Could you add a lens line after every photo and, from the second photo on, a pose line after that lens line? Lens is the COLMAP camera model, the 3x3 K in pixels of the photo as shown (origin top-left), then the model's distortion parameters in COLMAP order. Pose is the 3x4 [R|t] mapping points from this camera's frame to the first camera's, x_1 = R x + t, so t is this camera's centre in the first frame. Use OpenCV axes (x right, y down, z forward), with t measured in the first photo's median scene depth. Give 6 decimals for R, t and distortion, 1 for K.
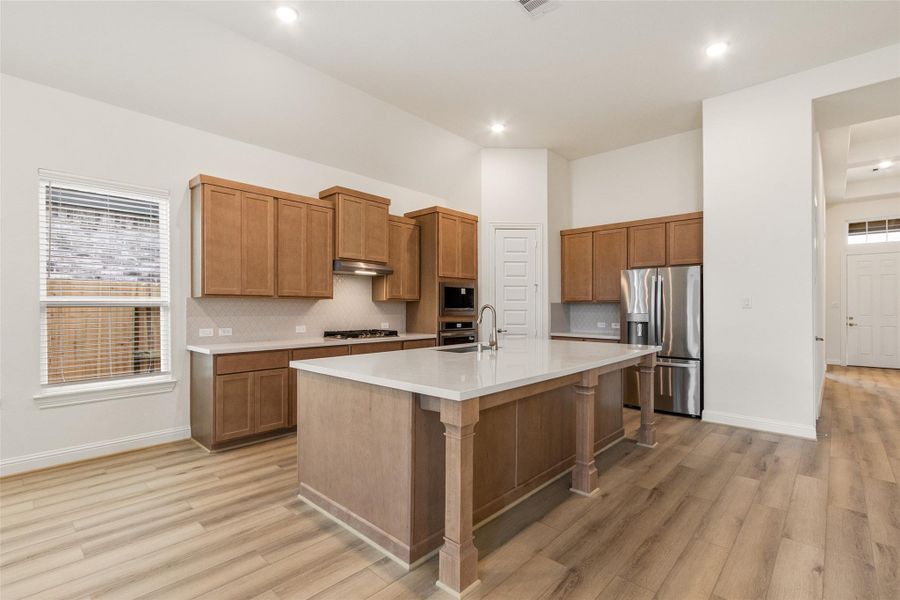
lens RADIAL K [[410.9, 0, 449.5], [0, 410.9, 308.5], [0, 0, 1]] dist [-0.000653, 0.001348]
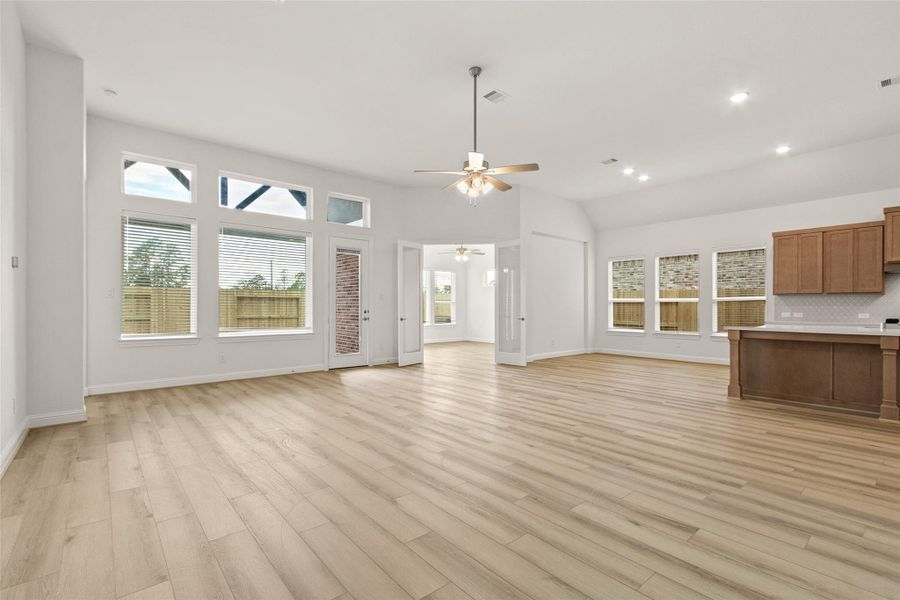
lens RADIAL K [[410.9, 0, 441.0], [0, 410.9, 306.8], [0, 0, 1]] dist [-0.000653, 0.001348]
pose [[-0.120297, 0.000491, -0.992738, 1.454080], [-0.002304, 0.999997, 0.000773, 0.026062], [0.992735, 0.002380, -0.120296, -0.311629]]
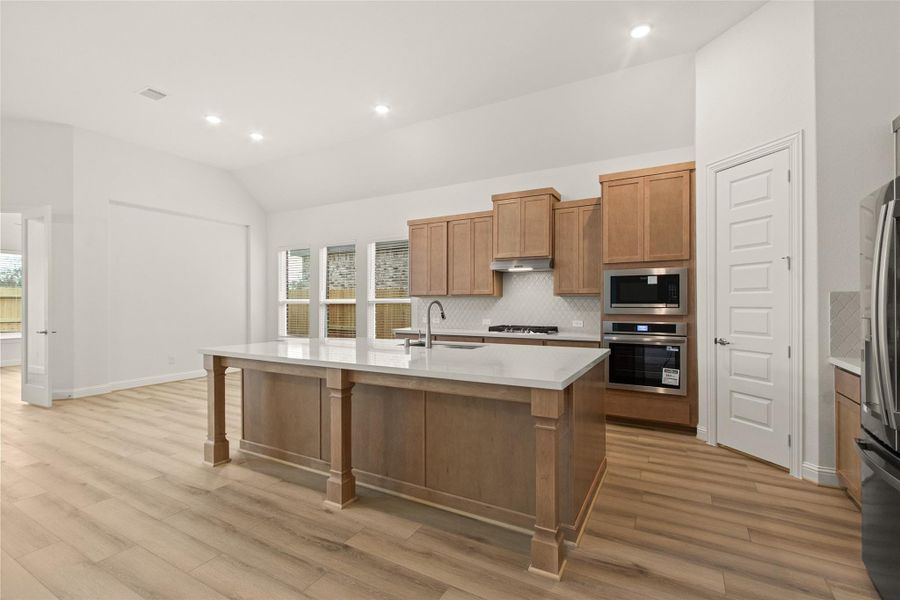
lens RADIAL K [[410.9, 0, 452.1], [0, 410.9, 300.6], [0, 0, 1]] dist [-0.000653, 0.001348]
pose [[0.239755, -0.008917, -0.970793, 0.945688], [-0.000142, 0.999957, -0.009220, -0.000323], [0.970834, 0.002349, 0.239743, 0.746922]]
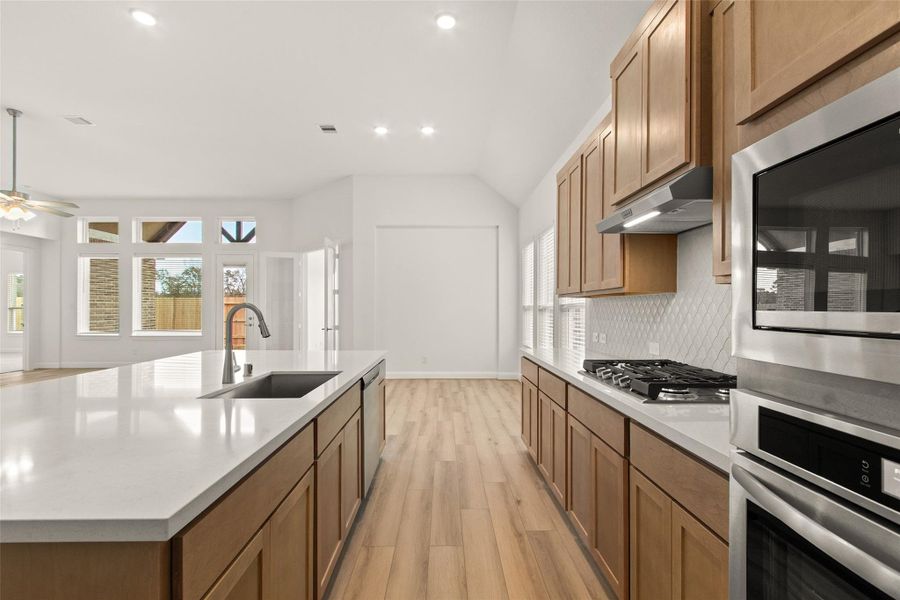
lens RADIAL K [[410.9, 0, 448.5], [0, 410.9, 304.6], [0, 0, 1]] dist [-0.000653, 0.001348]
pose [[-0.725995, -0.008970, -0.687641, 0.251224], [-0.001173, 0.999930, -0.011804, 0.000261], [0.687699, -0.007763, -0.725955, 1.462010]]
